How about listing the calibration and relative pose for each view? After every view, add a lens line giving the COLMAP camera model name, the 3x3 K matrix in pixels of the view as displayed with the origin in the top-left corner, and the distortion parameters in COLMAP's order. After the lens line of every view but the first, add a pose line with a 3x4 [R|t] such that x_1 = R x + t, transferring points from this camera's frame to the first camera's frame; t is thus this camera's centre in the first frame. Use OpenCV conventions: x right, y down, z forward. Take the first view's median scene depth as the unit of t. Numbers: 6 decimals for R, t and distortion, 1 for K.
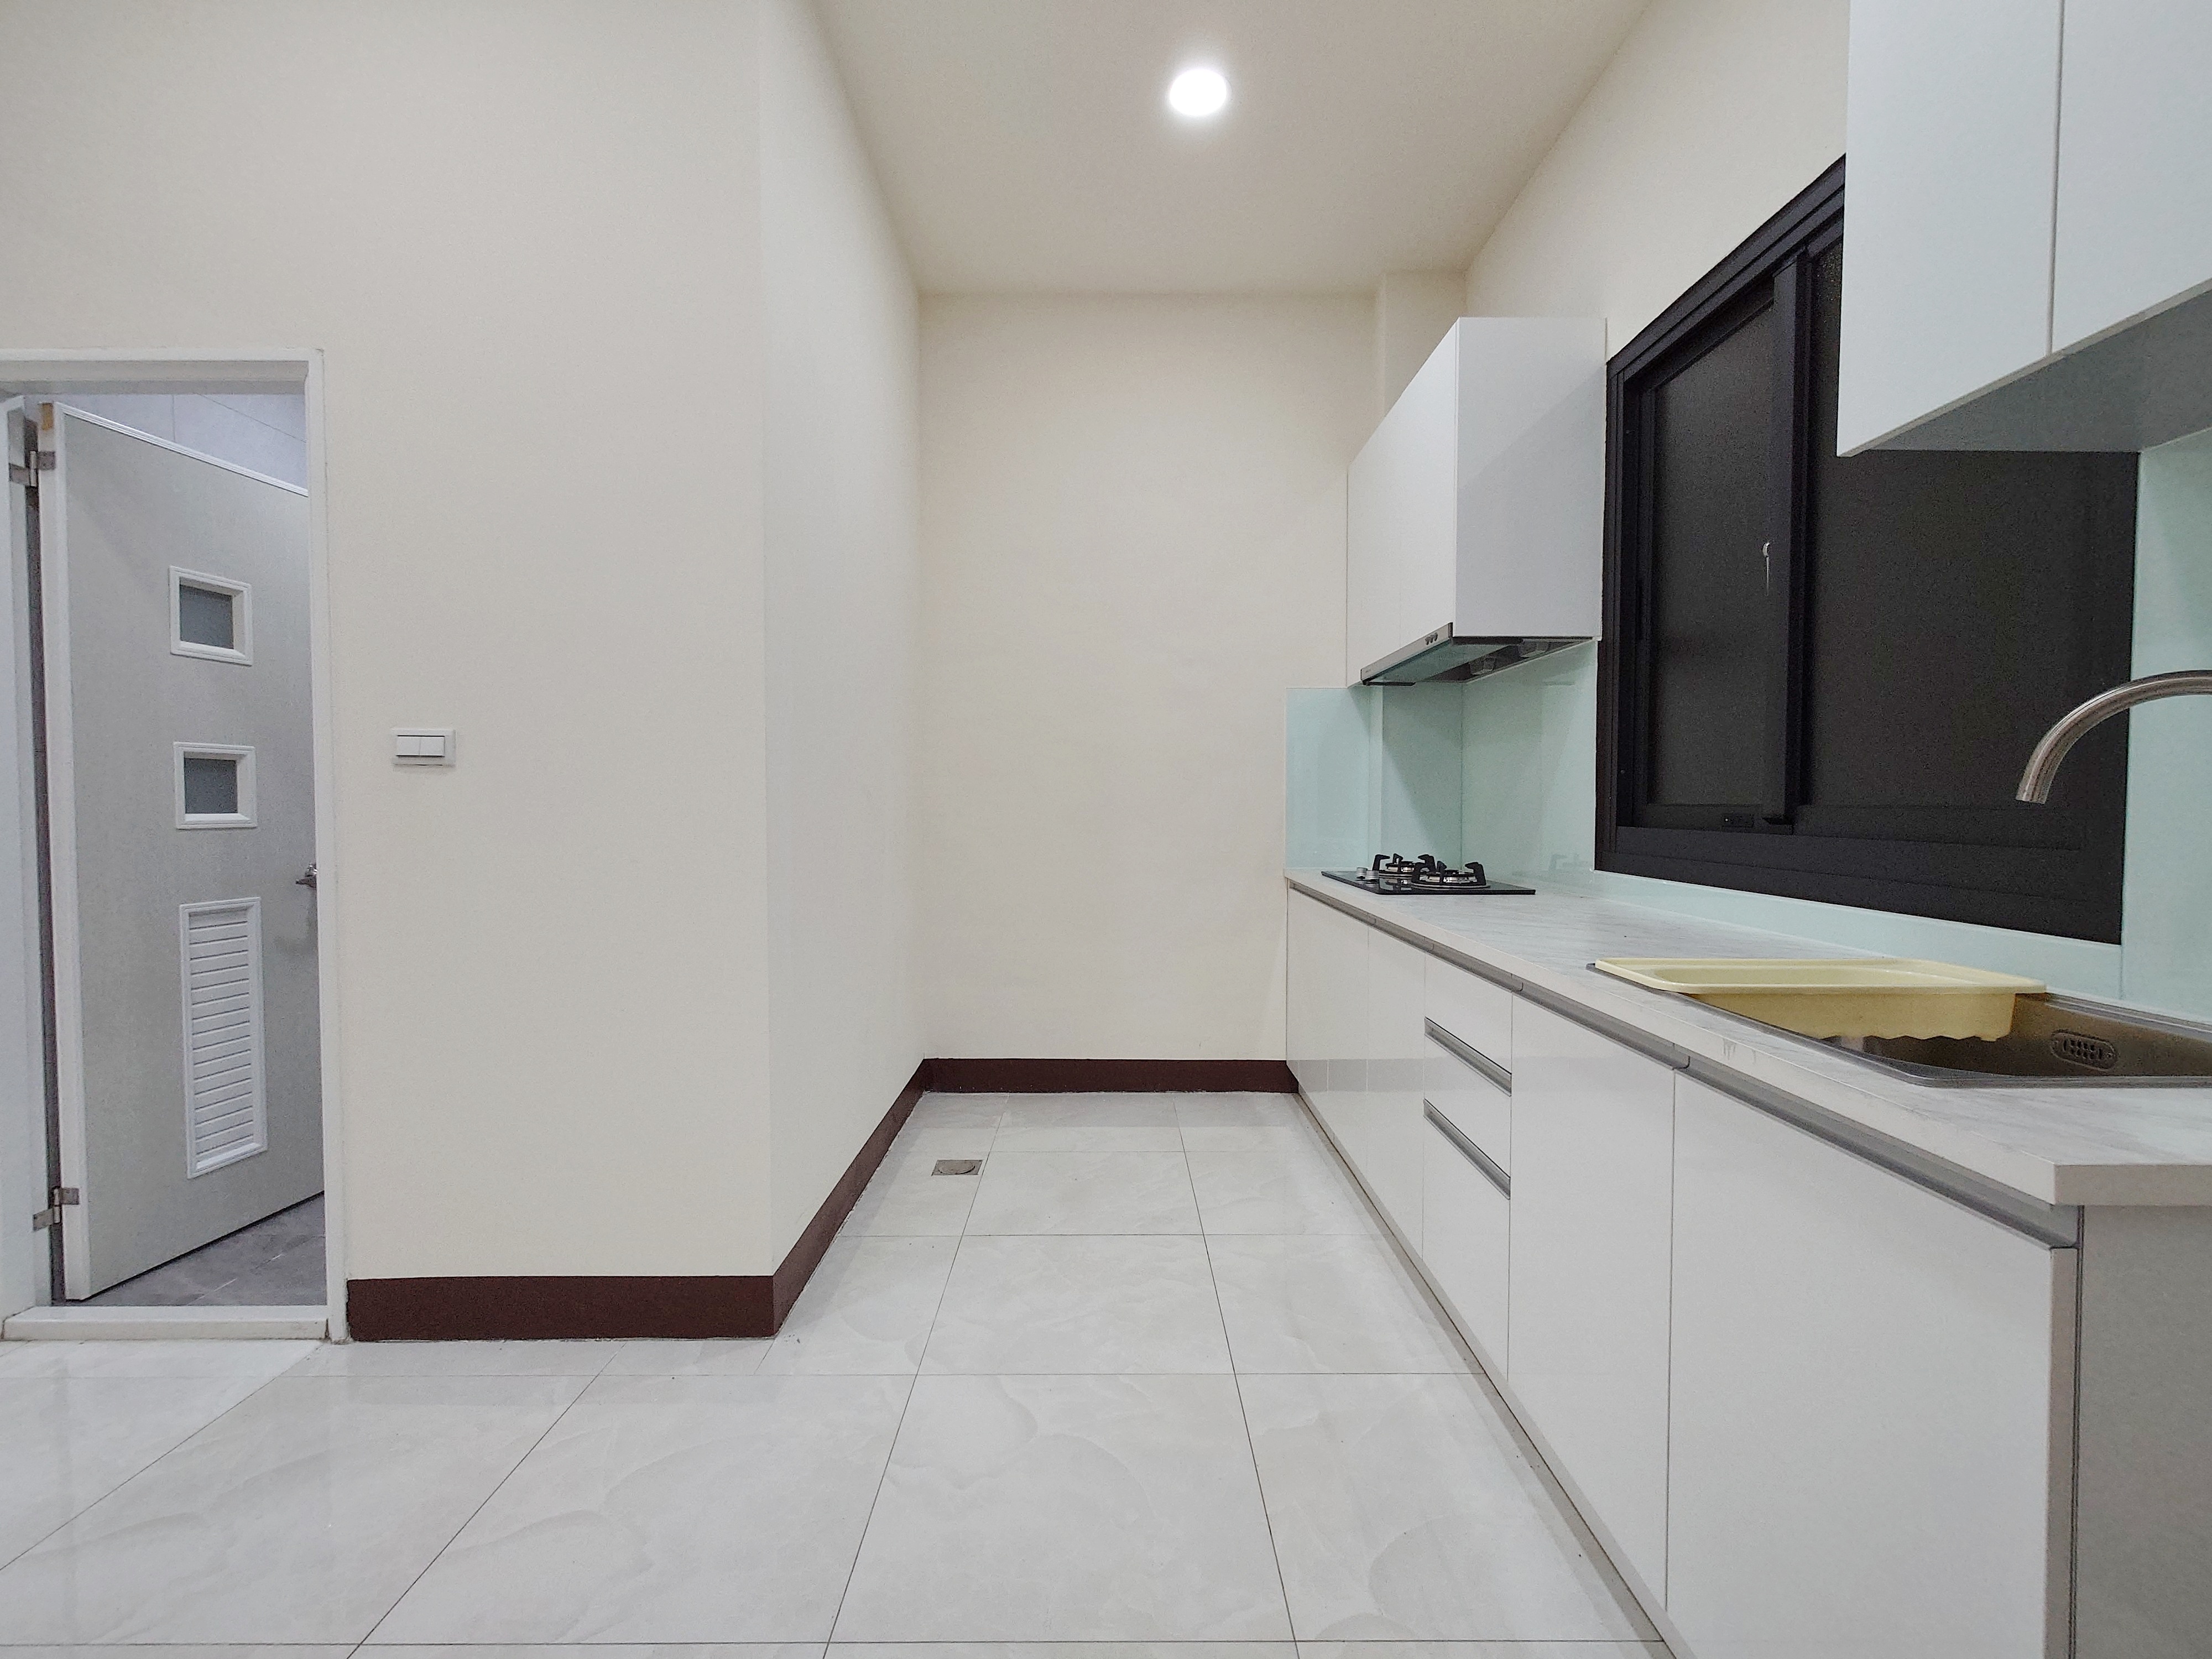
lens RADIAL K [[997.6, 0, 1112.5], [0, 997.6, 835.4], [0, 0, 1]] dist [-0.003094, 0.000121]
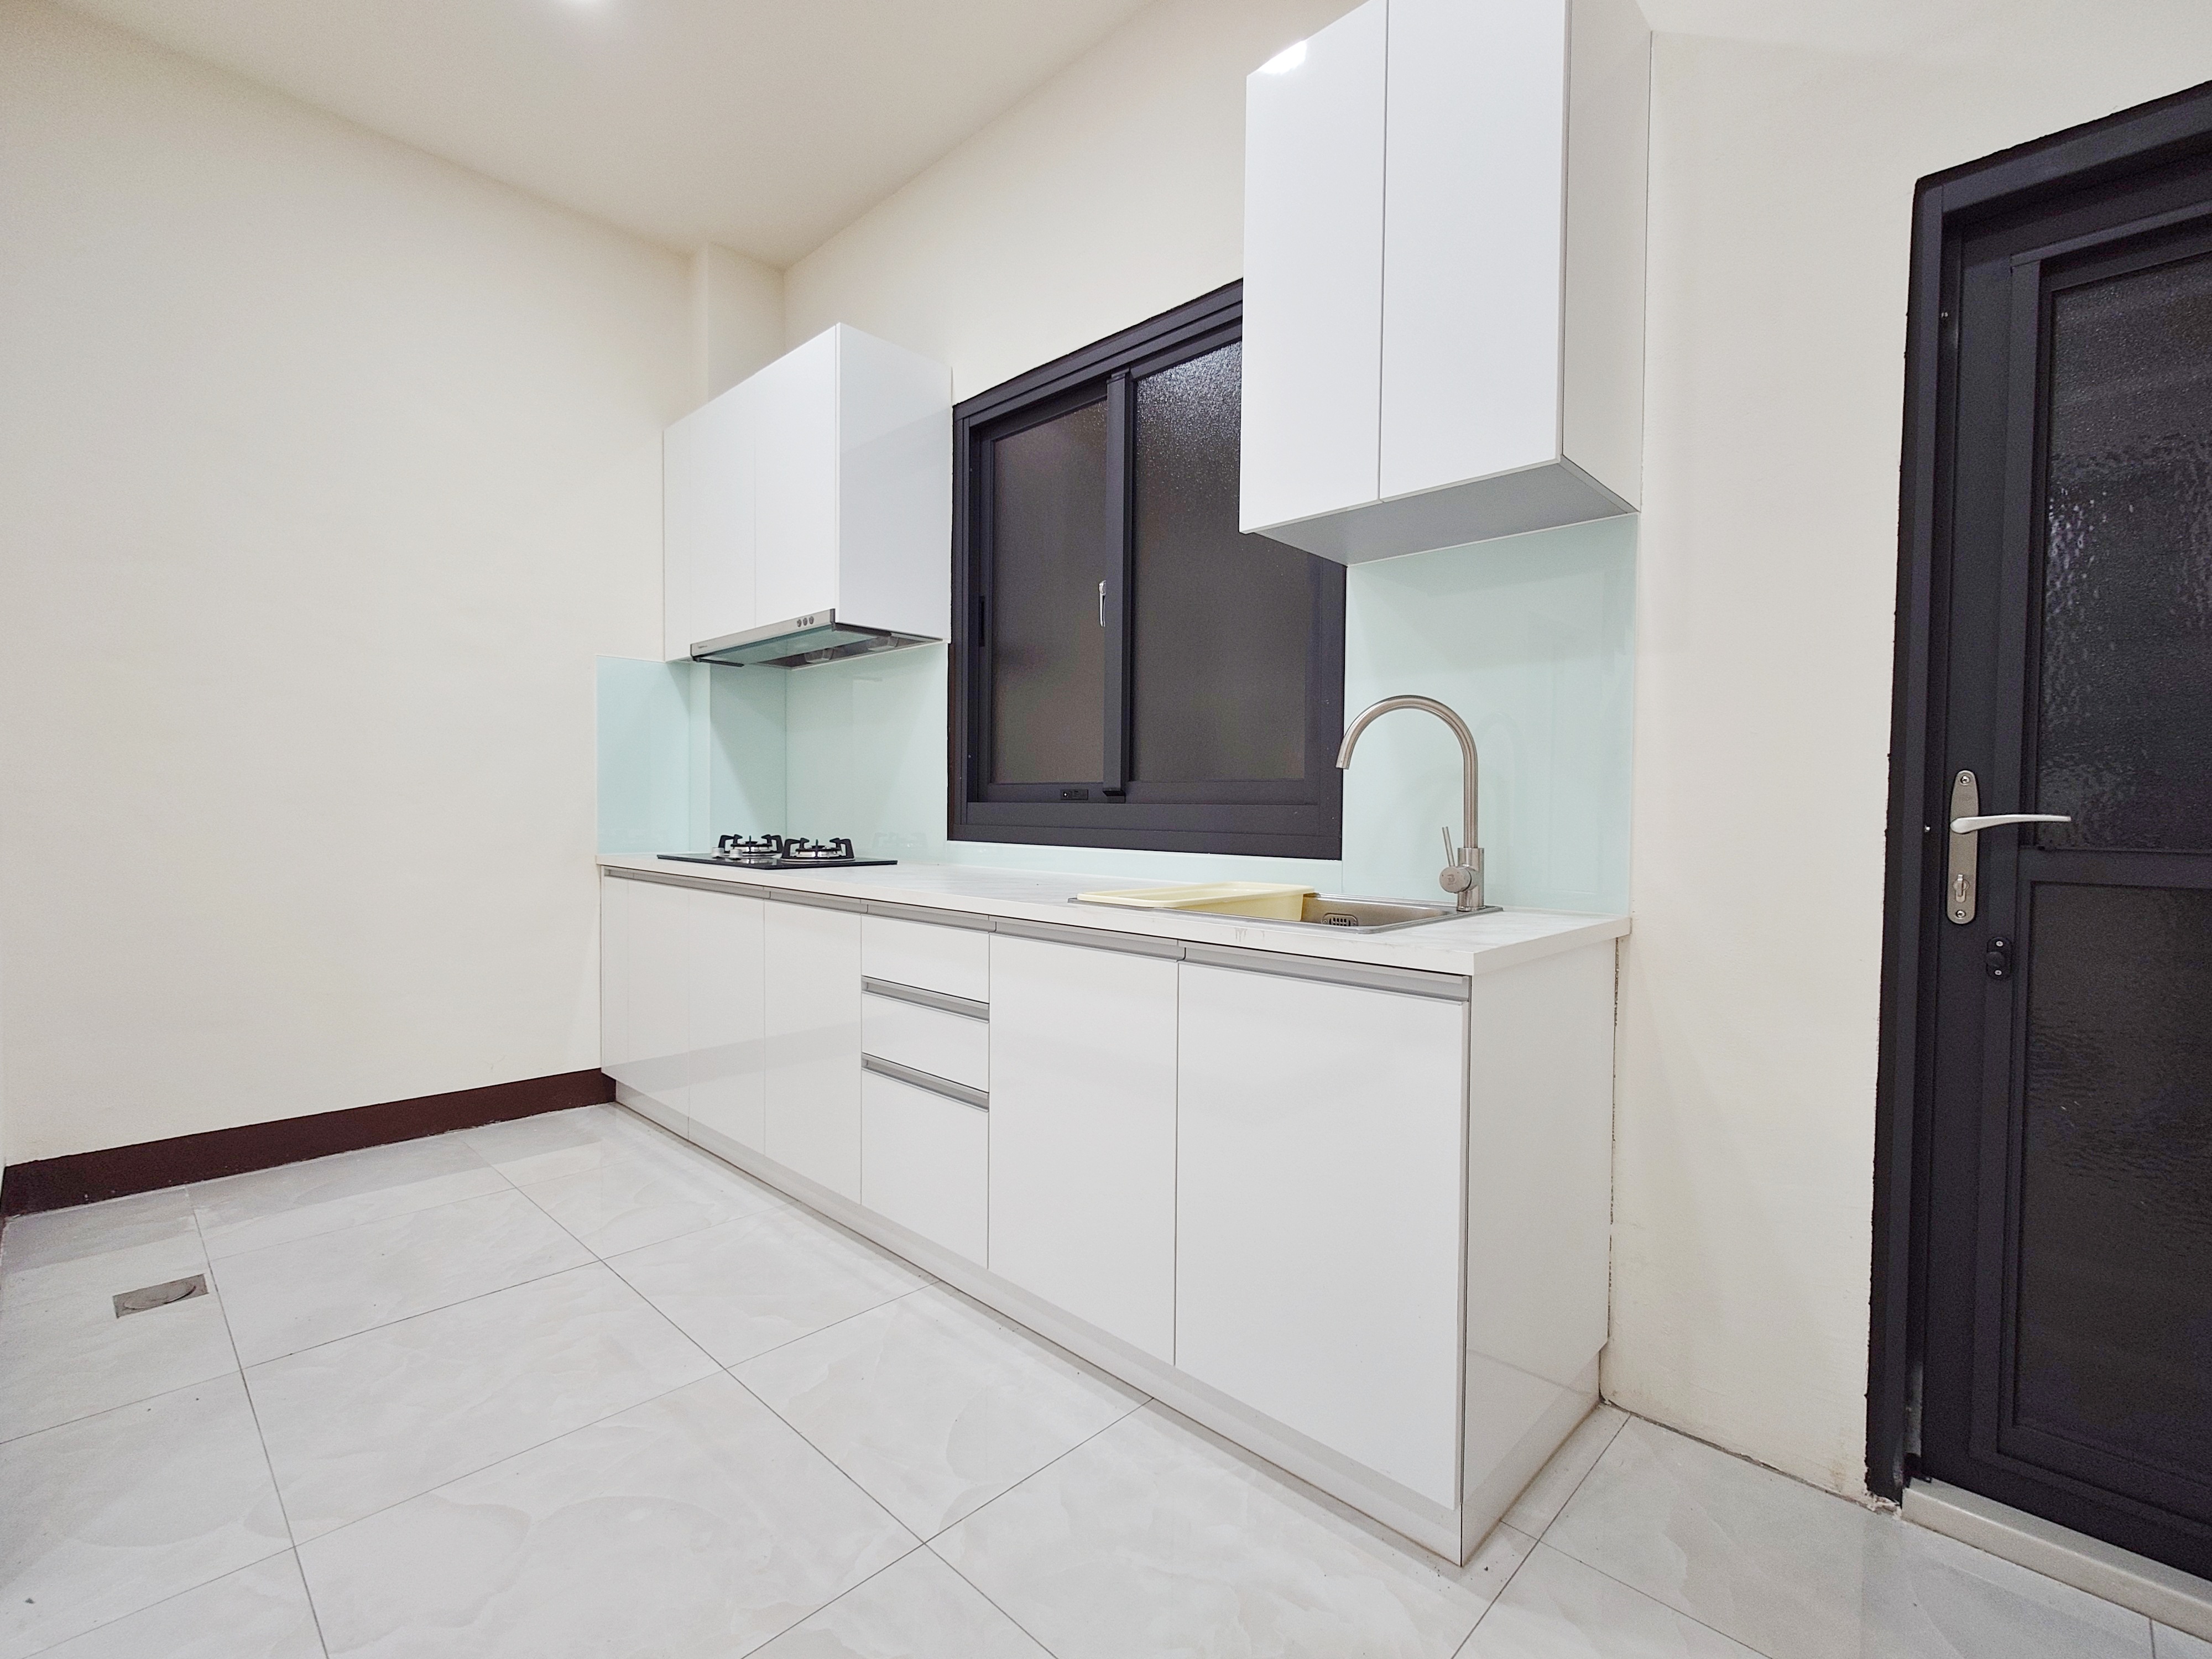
lens RADIAL K [[997.6, 0, 1112.5], [0, 997.6, 835.4], [0, 0, 1]] dist [-0.003094, 0.000121]
pose [[0.694079, -0.013833, 0.719766, -0.219027], [0.015271, 0.999873, 0.004490, 0.026584], [-0.719737, 0.007876, 0.694202, 0.056557]]
